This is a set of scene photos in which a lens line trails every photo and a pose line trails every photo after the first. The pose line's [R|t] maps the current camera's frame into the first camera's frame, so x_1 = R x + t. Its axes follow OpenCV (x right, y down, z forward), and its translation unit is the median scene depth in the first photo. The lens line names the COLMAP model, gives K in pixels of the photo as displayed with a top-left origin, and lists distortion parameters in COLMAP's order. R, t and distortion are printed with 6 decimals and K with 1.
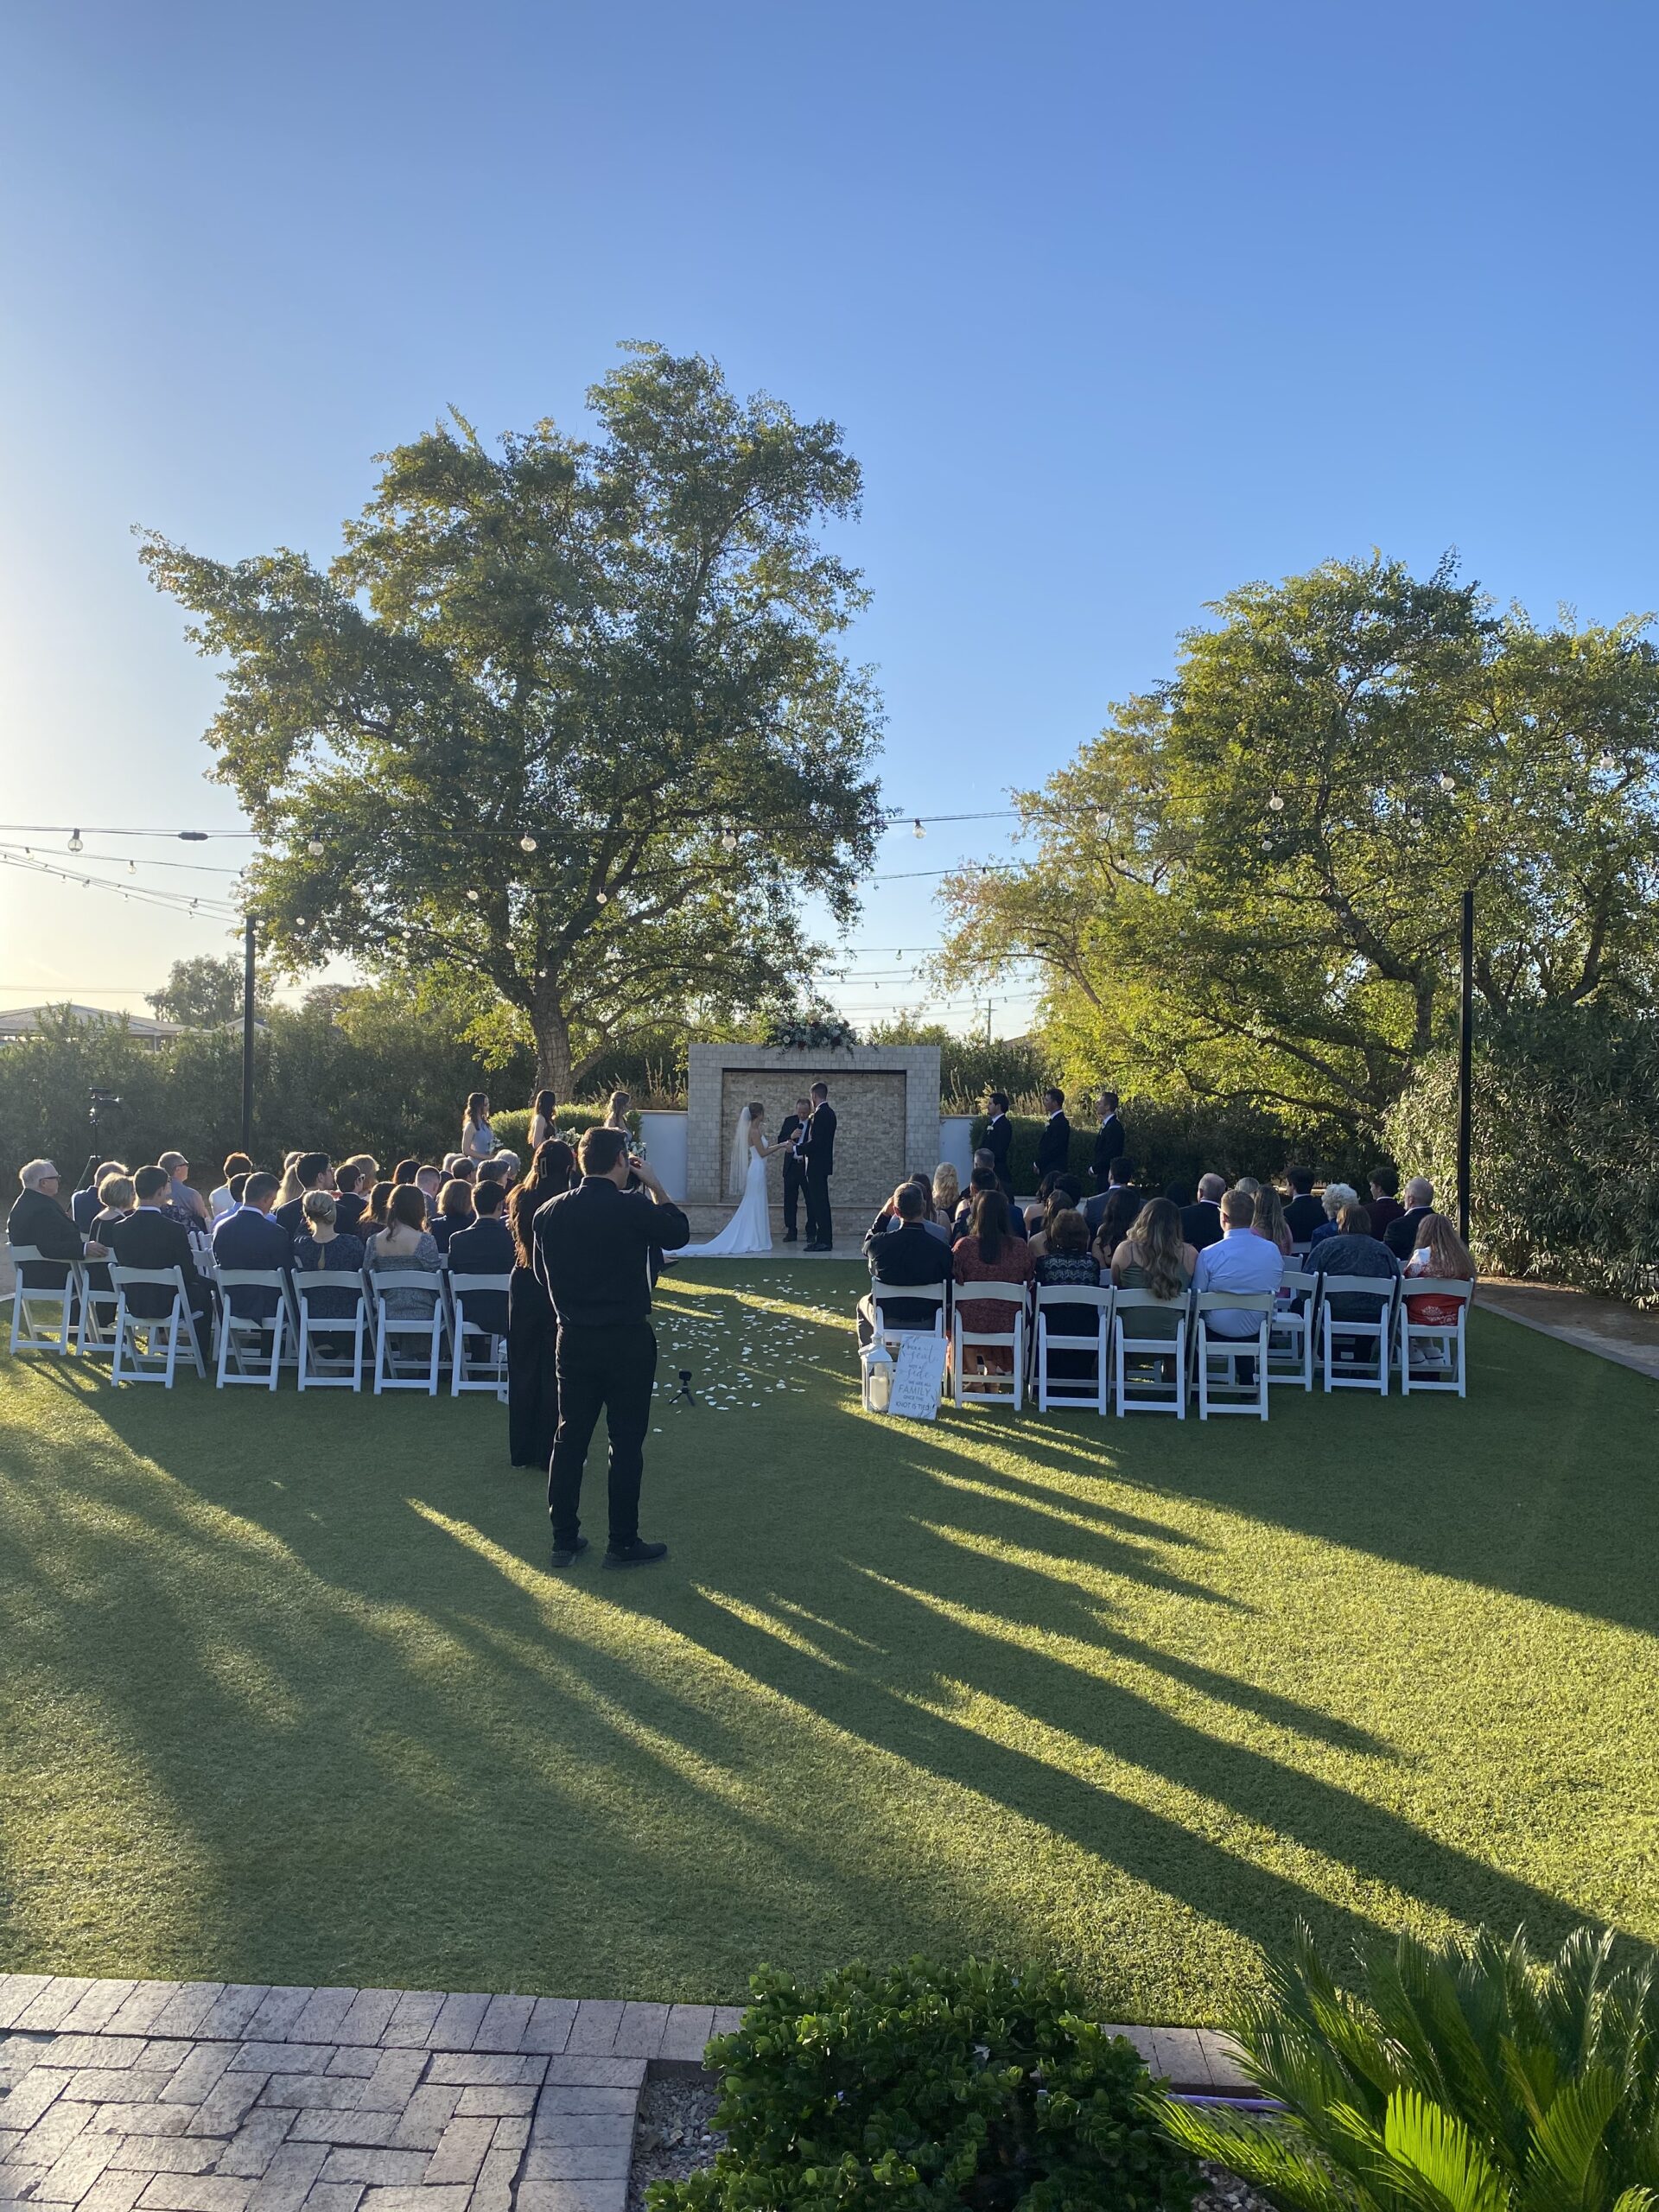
lens RADIAL K [[1691.6, 0, 828.1], [0, 1691.6, 1110.2], [0, 0, 1]] dist [-0.013889, -0.008379]
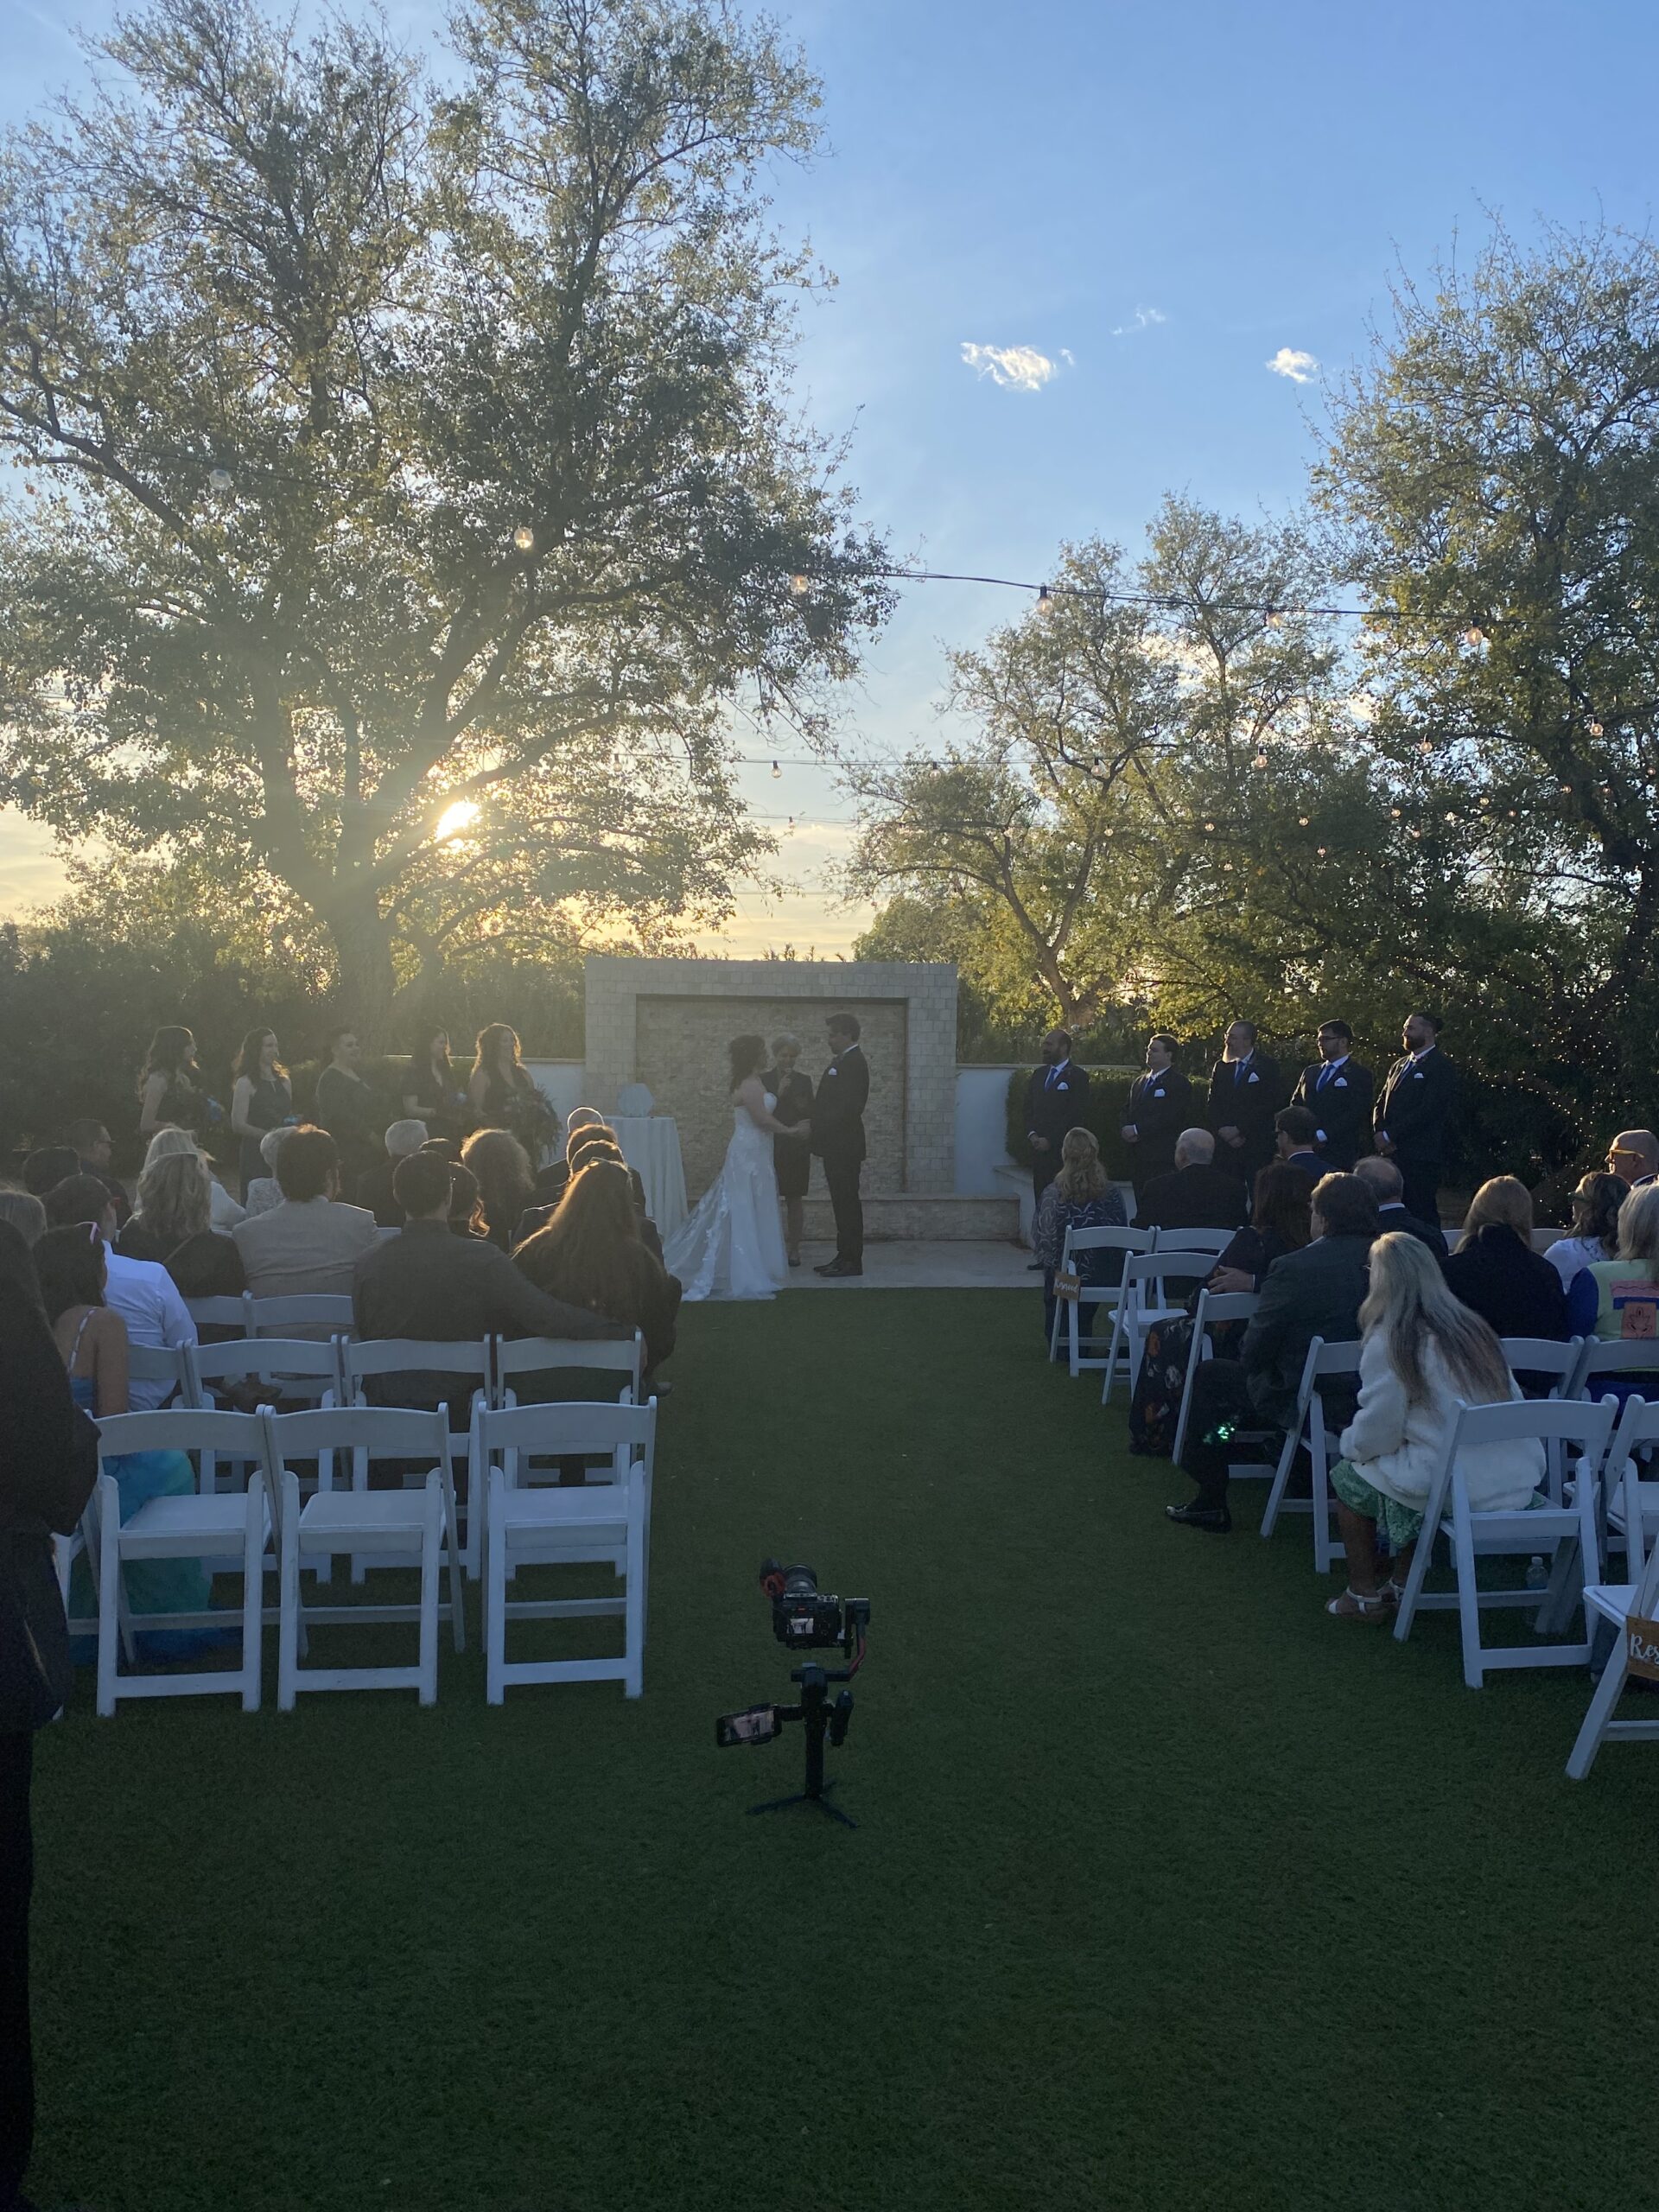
lens RADIAL K [[1732.9, 0, 831.0], [0, 1732.9, 1104.6], [0, 0, 1]] dist [-0.014639, -0.006119]
pose [[0.985372, -0.008122, 0.170221, -0.102369], [0.006529, 0.999930, 0.009913, 0.011723], [-0.170289, -0.008657, 0.985356, 0.315622]]
